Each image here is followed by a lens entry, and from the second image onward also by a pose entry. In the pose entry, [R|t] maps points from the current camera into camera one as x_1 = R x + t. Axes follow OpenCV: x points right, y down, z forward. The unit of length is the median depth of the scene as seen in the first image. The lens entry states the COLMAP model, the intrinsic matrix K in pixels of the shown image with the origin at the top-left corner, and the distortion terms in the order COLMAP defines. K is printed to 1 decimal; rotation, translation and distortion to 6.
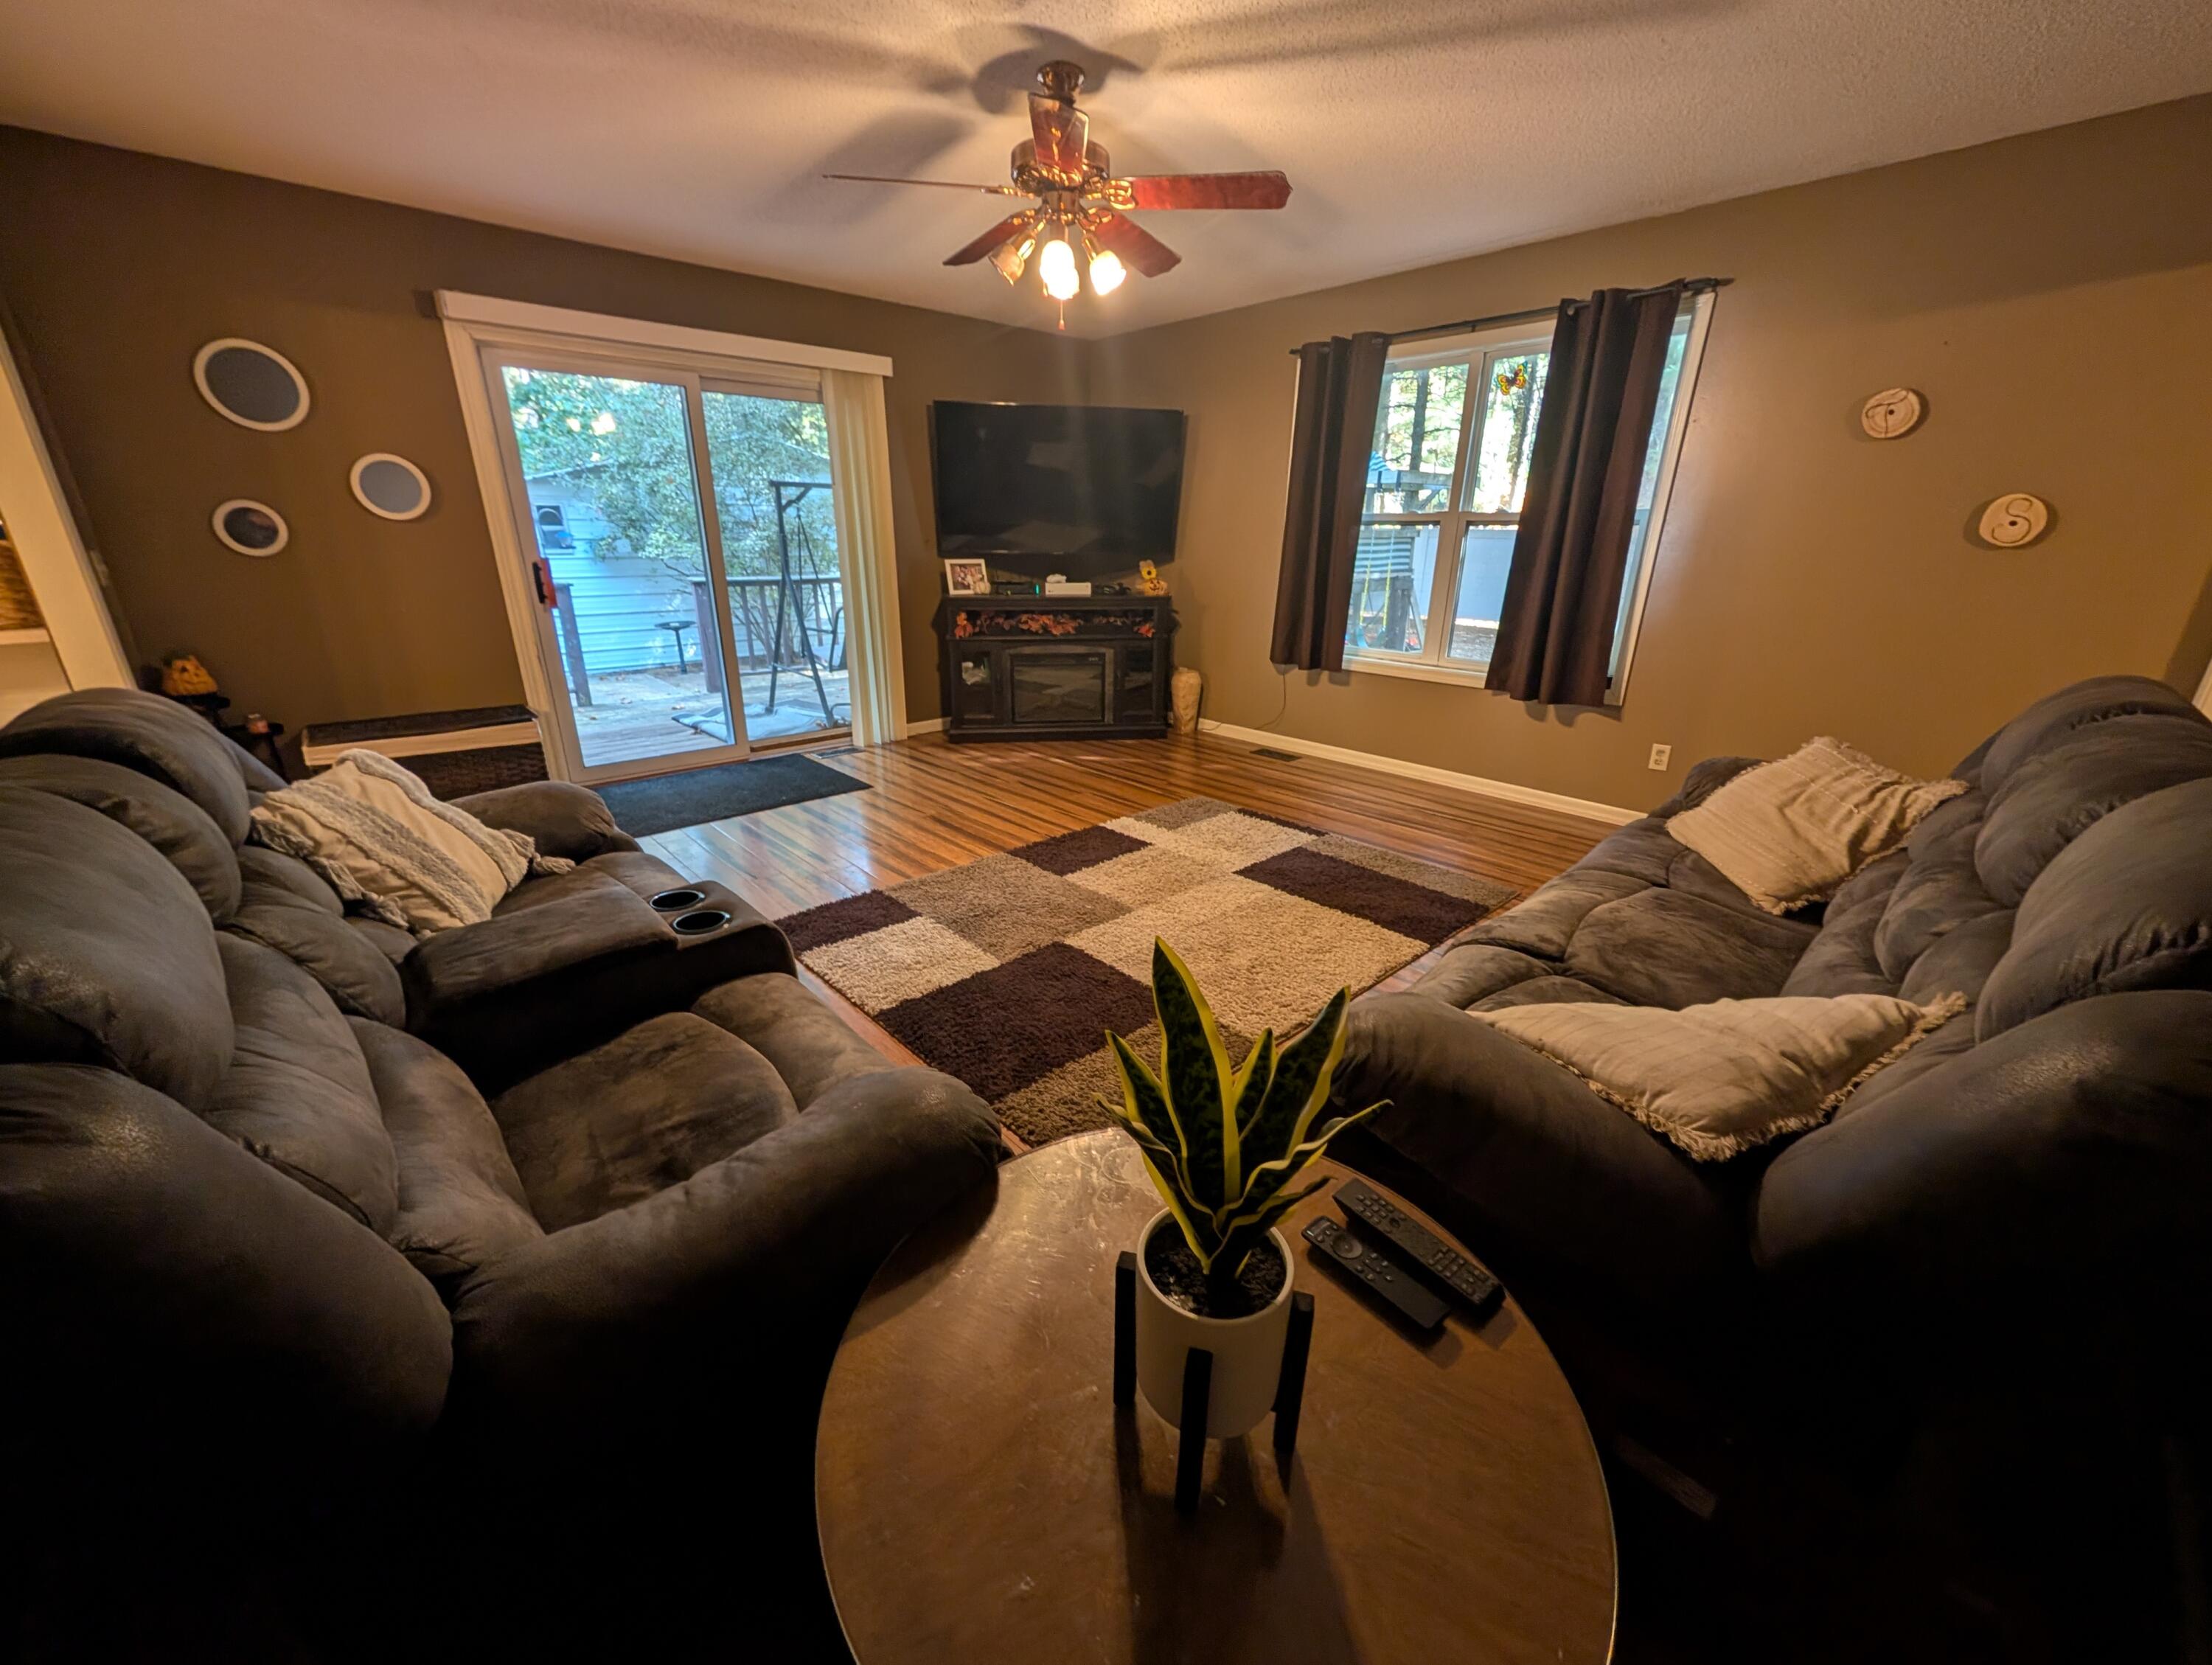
lens RADIAL K [[849.2, 0, 1095.9], [0, 849.2, 838.9], [0, 0, 1]] dist [-0.001319, -0.000229]
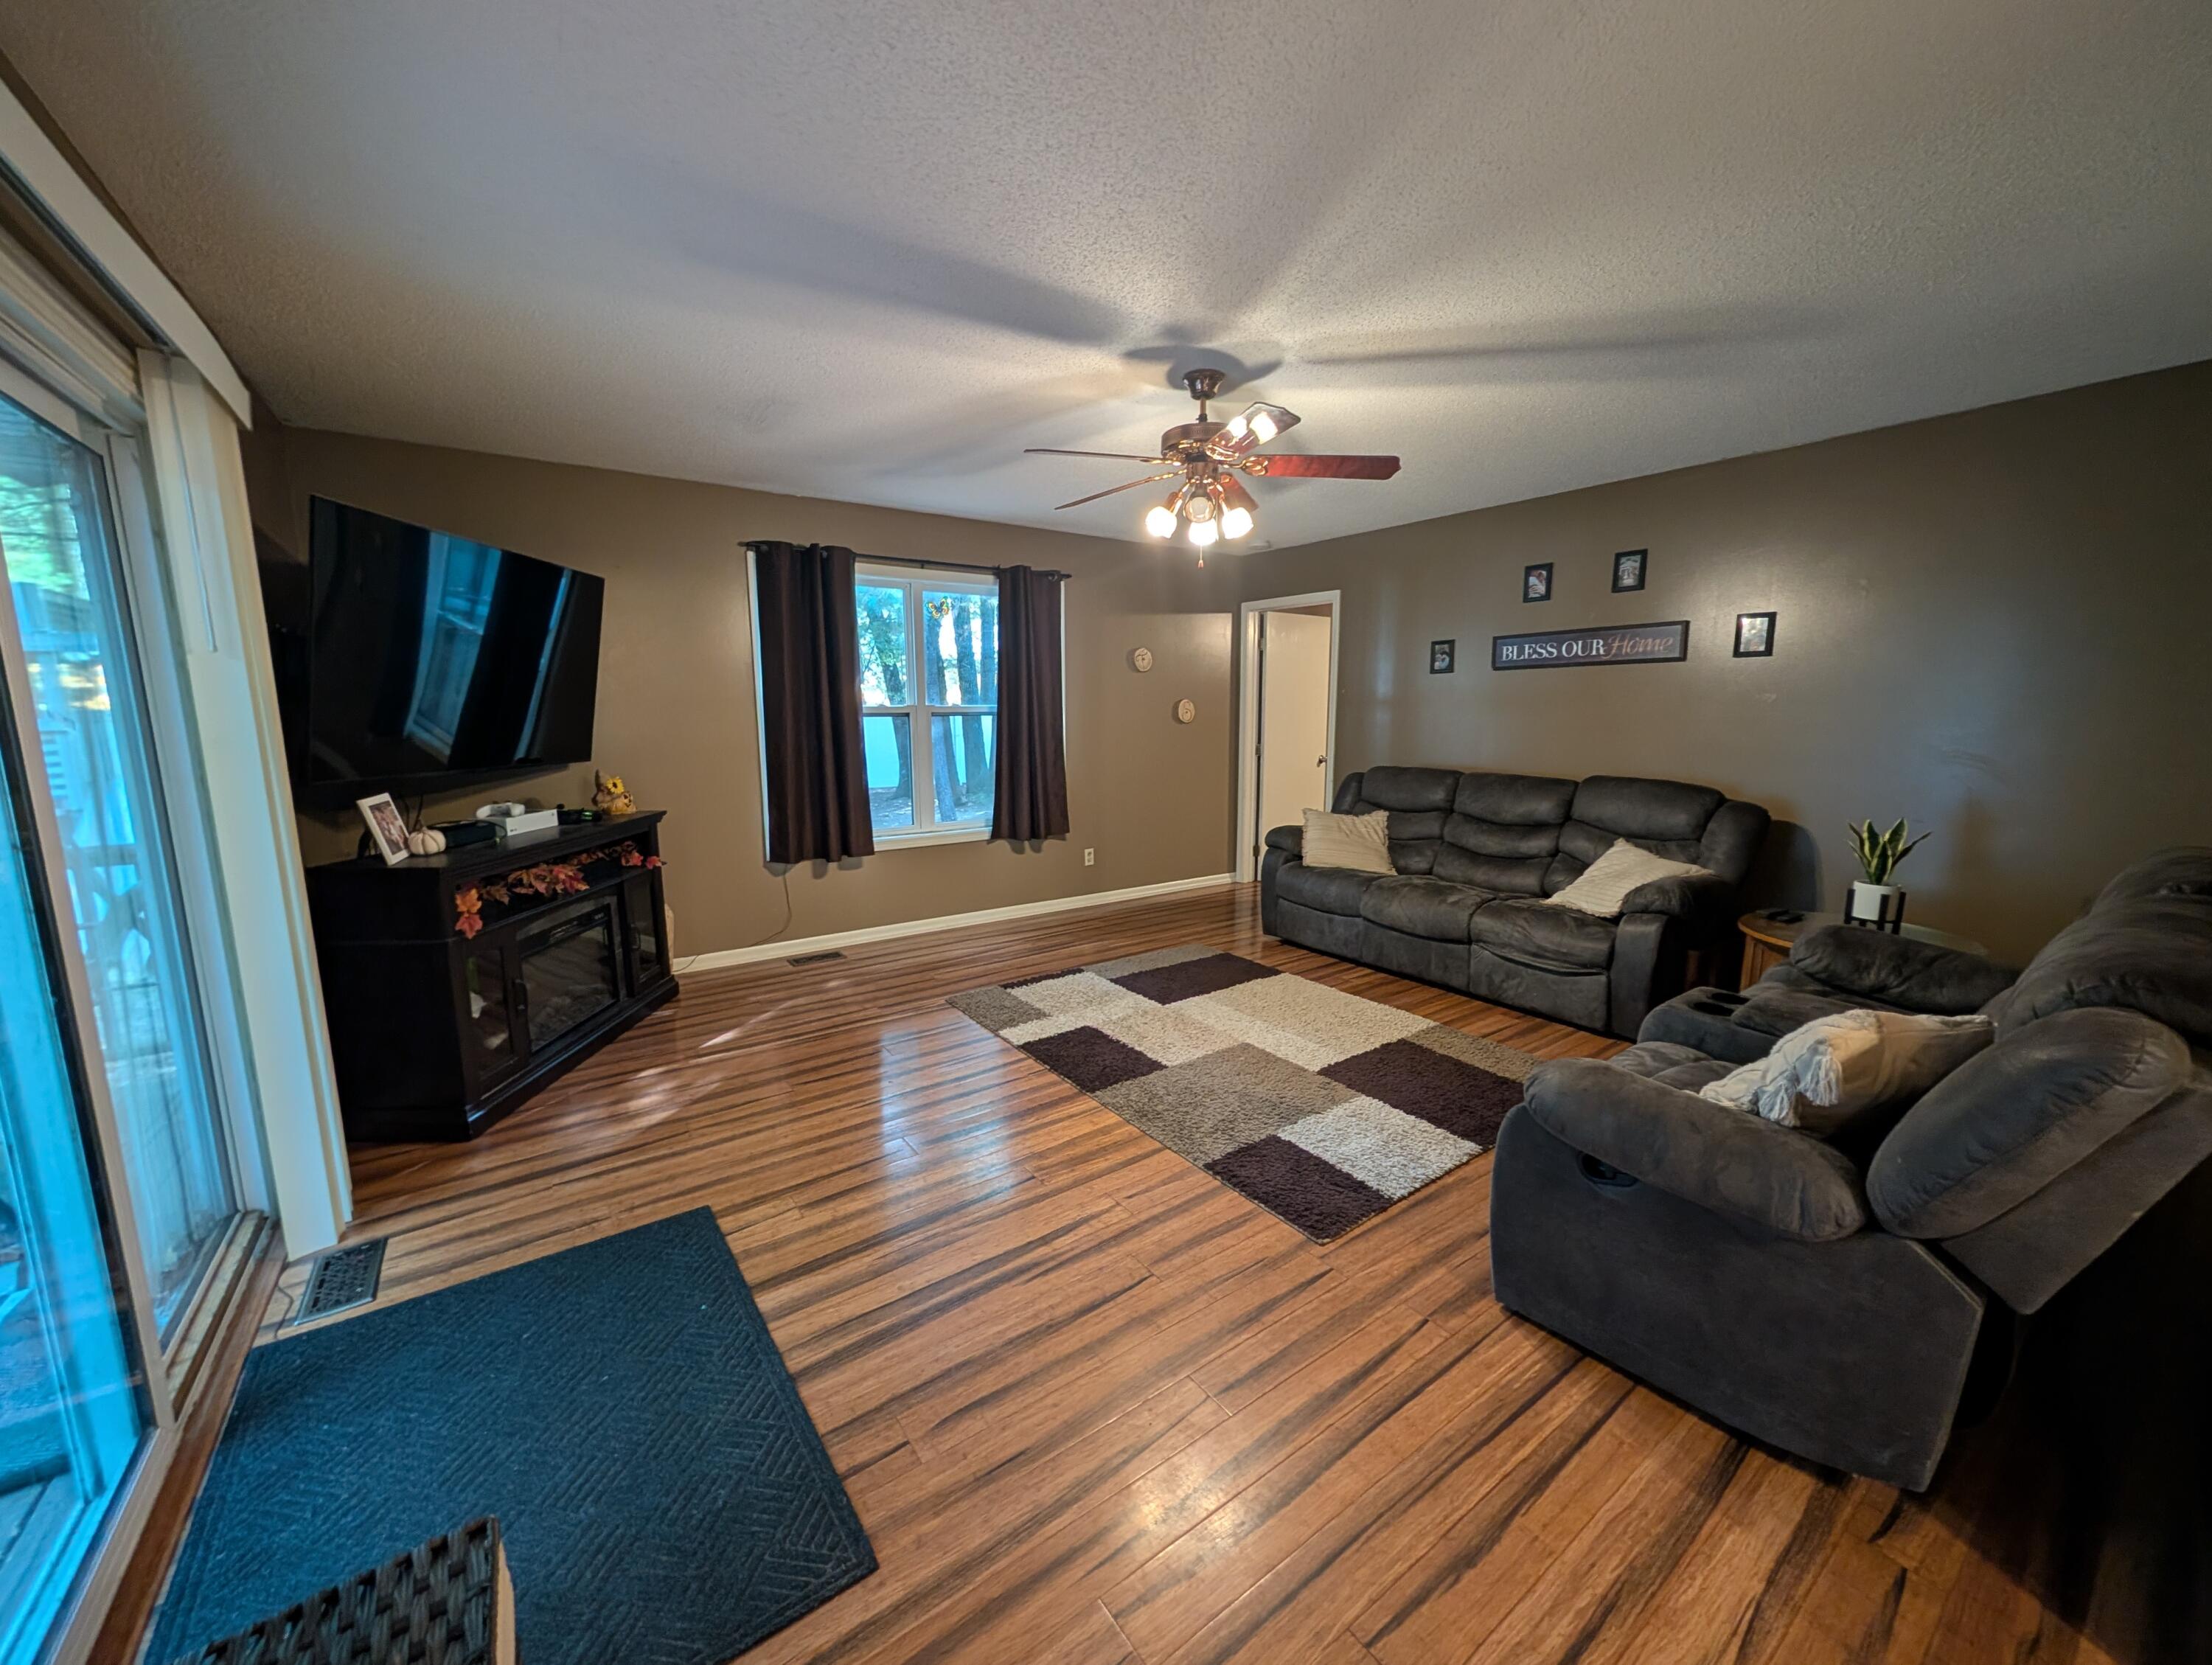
lens RADIAL K [[849.2, 0, 1095.9], [0, 849.2, 838.9], [0, 0, 1]] dist [-0.001319, -0.000229]
pose [[0.121131, -0.162296, 0.979279, -0.804491], [0.343435, 0.932467, 0.112057, -0.282585], [-0.931332, 0.322746, 0.168689, 0.684893]]
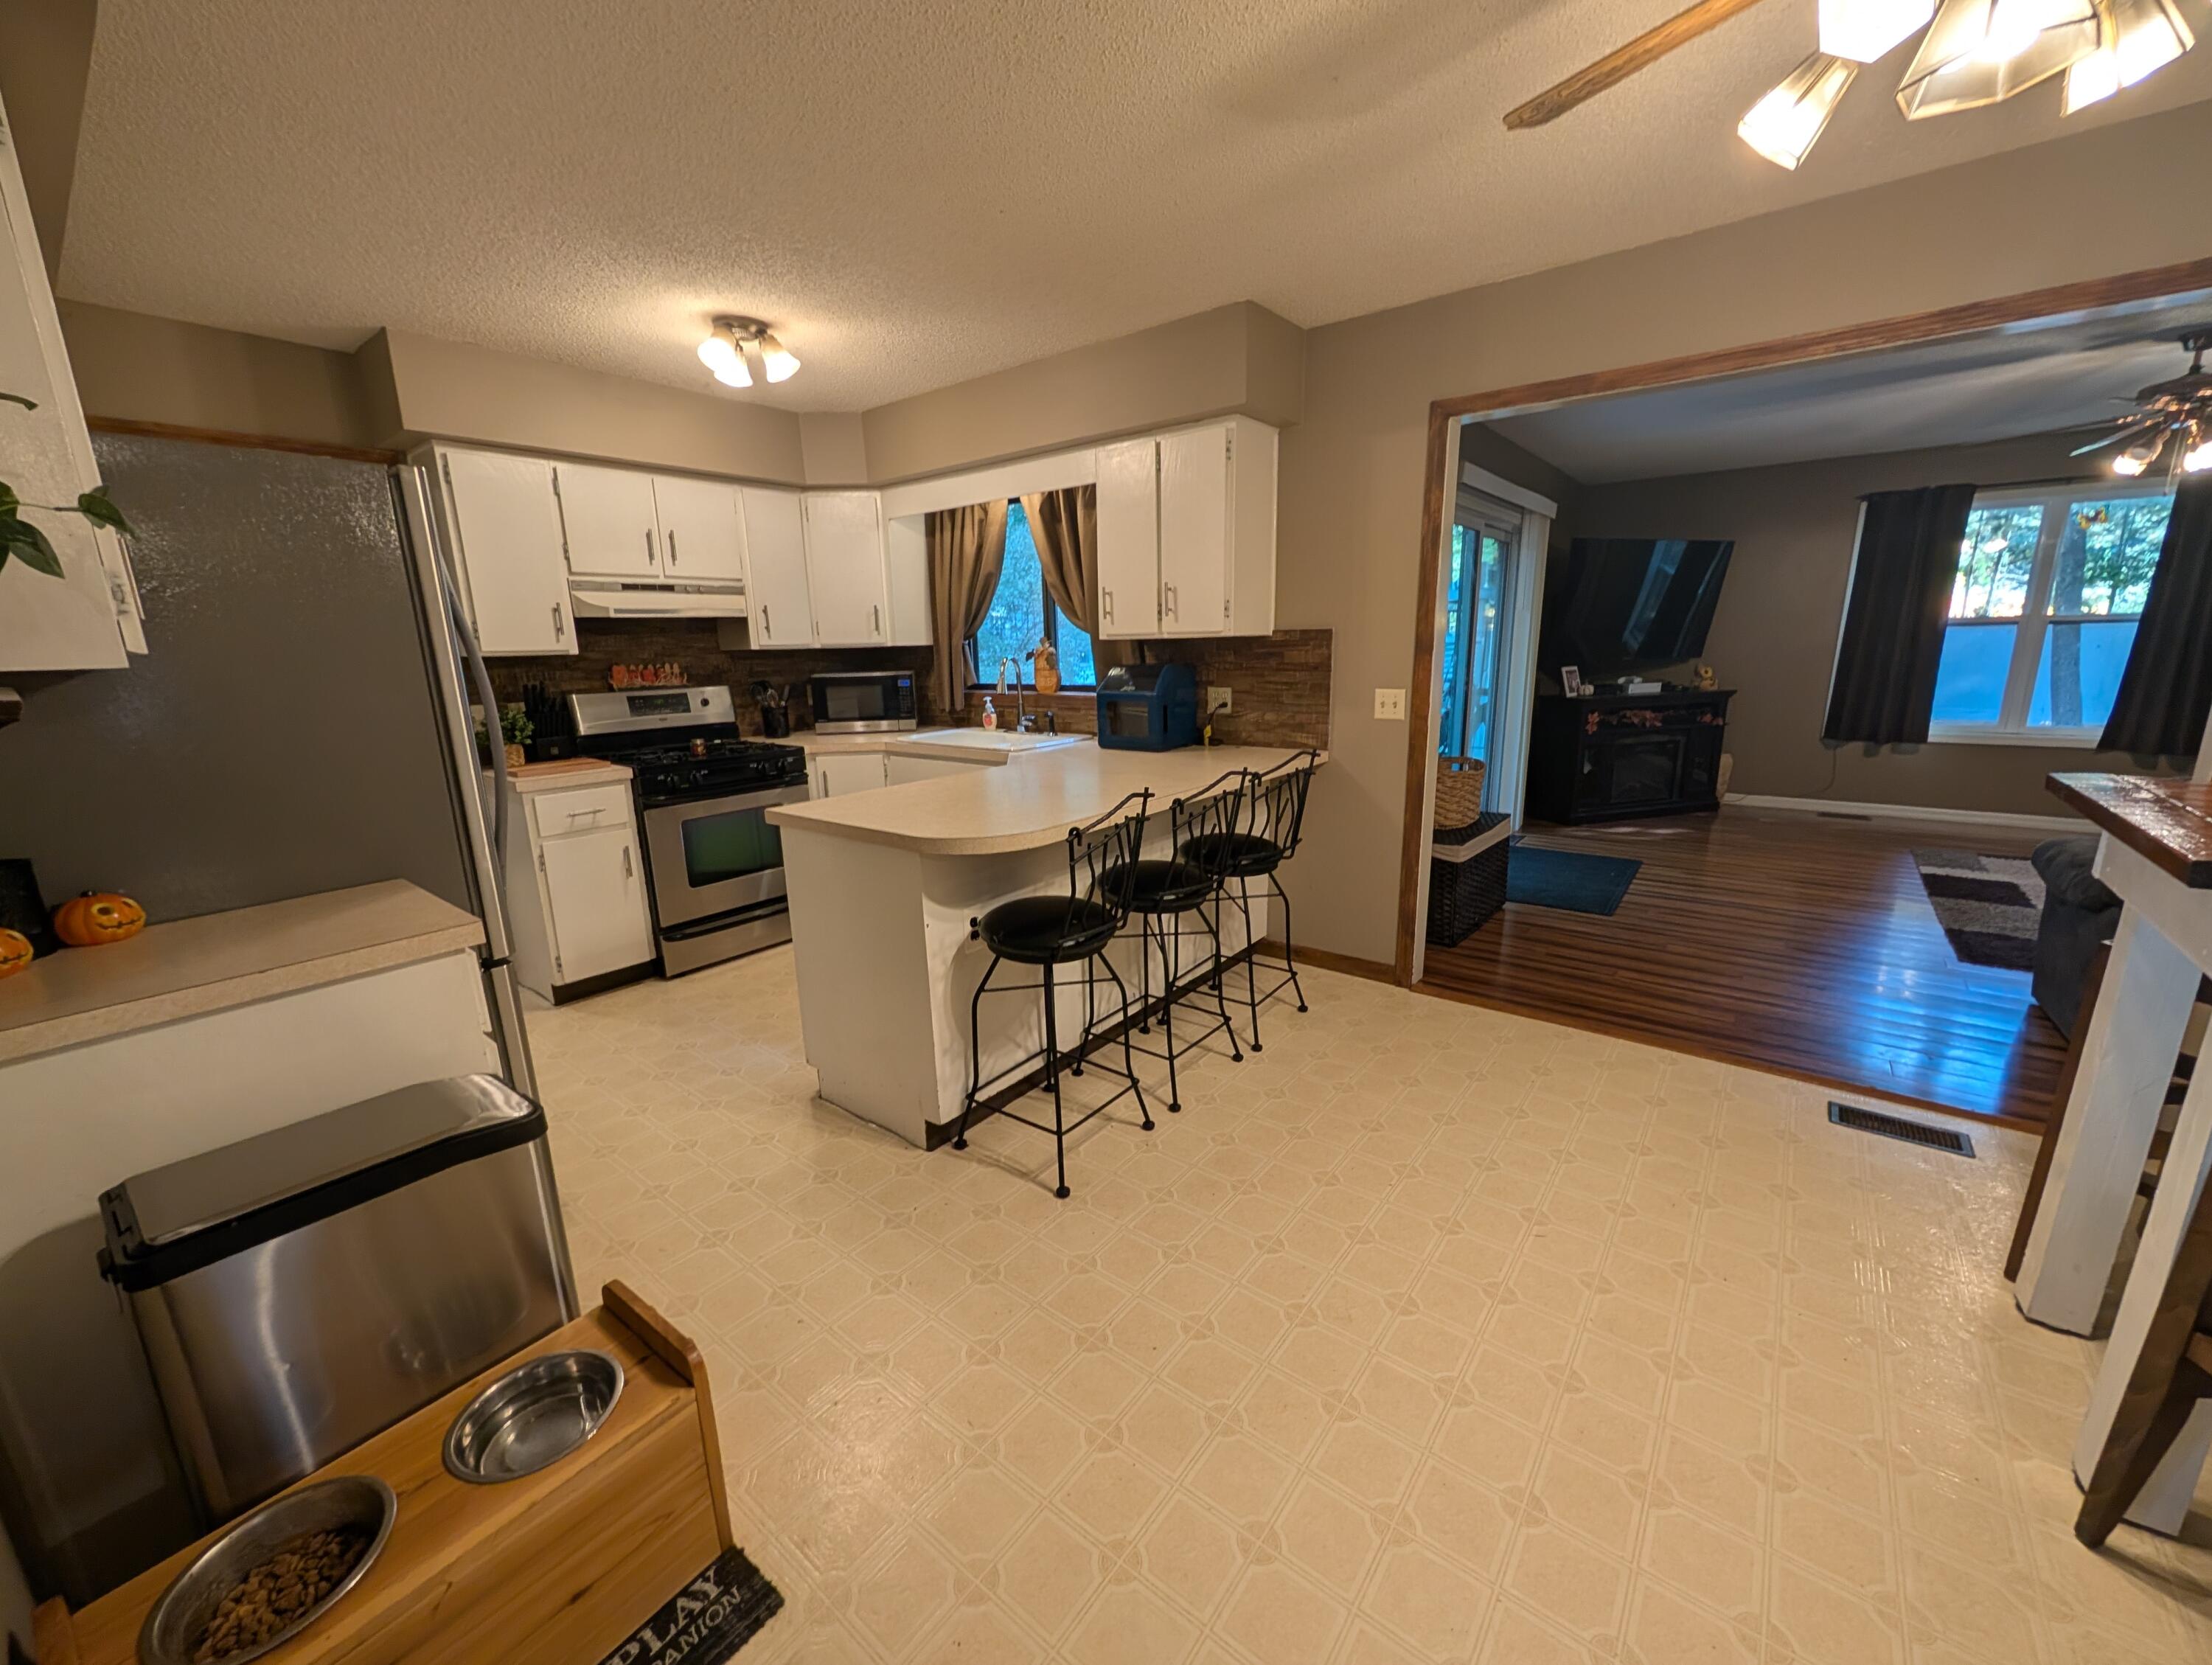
lens RADIAL K [[860.9, 0, 1100.5], [0, 860.9, 841.1], [0, 0, 1]] dist [-0.000310, -0.000031]
pose [[0.985612, -0.068607, 0.154470, -1.297390], [0.086529, 0.989882, -0.112459, -0.024073], [-0.145192, 0.124207, 0.981576, -0.033948]]
